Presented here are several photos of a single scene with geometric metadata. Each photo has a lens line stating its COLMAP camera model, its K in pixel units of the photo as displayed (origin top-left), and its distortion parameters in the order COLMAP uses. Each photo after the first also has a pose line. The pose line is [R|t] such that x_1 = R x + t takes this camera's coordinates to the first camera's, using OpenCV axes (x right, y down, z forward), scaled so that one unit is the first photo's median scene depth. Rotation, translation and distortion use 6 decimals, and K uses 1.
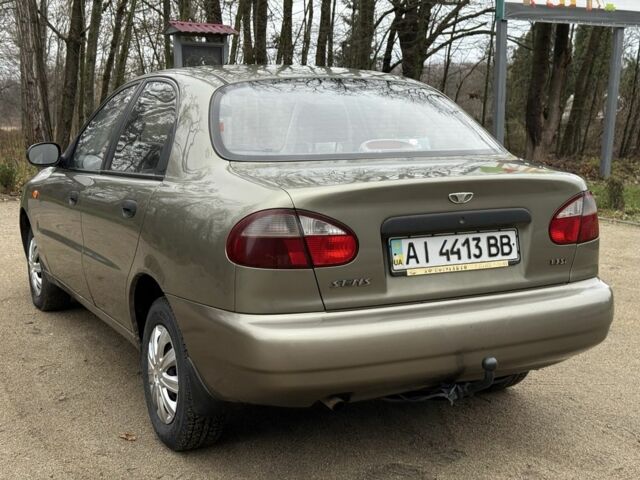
lens RADIAL K [[892.0, 0, 317.3], [0, 892.0, 237.1], [0, 0, 1]] dist [0.129511, 0.000000]
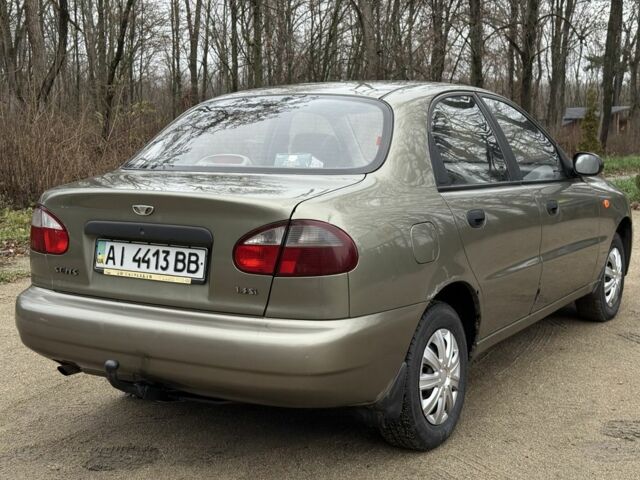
lens RADIAL K [[892.0, 0, 322.6], [0, 892.0, 238.0], [0, 0, 1]] dist [0.129511, 0.000000]
pose [[0.505047, 0.108607, -0.856231, 1.178472], [-0.112160, 0.991898, 0.059658, -0.098213], [0.855773, 0.065905, 0.513137, 0.632783]]
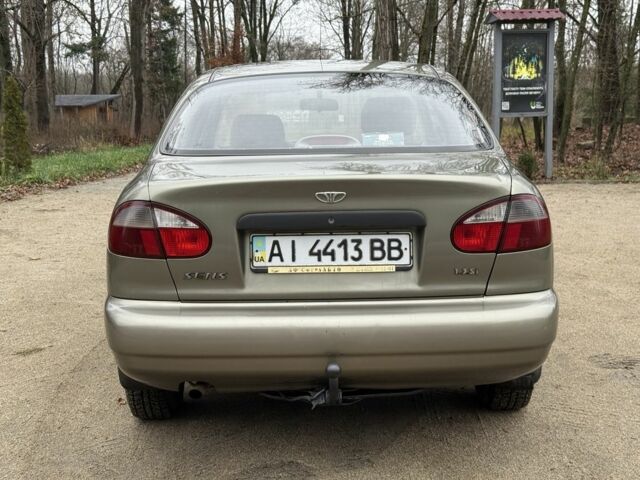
lens RADIAL K [[892.0, 0, 315.3], [0, 892.0, 238.2], [0, 0, 1]] dist [0.129511, 0.000000]
pose [[0.895458, 0.057102, -0.441468, 0.569217], [-0.051399, 0.998368, 0.024878, -0.022538], [0.442168, 0.000414, 0.896932, 0.127726]]
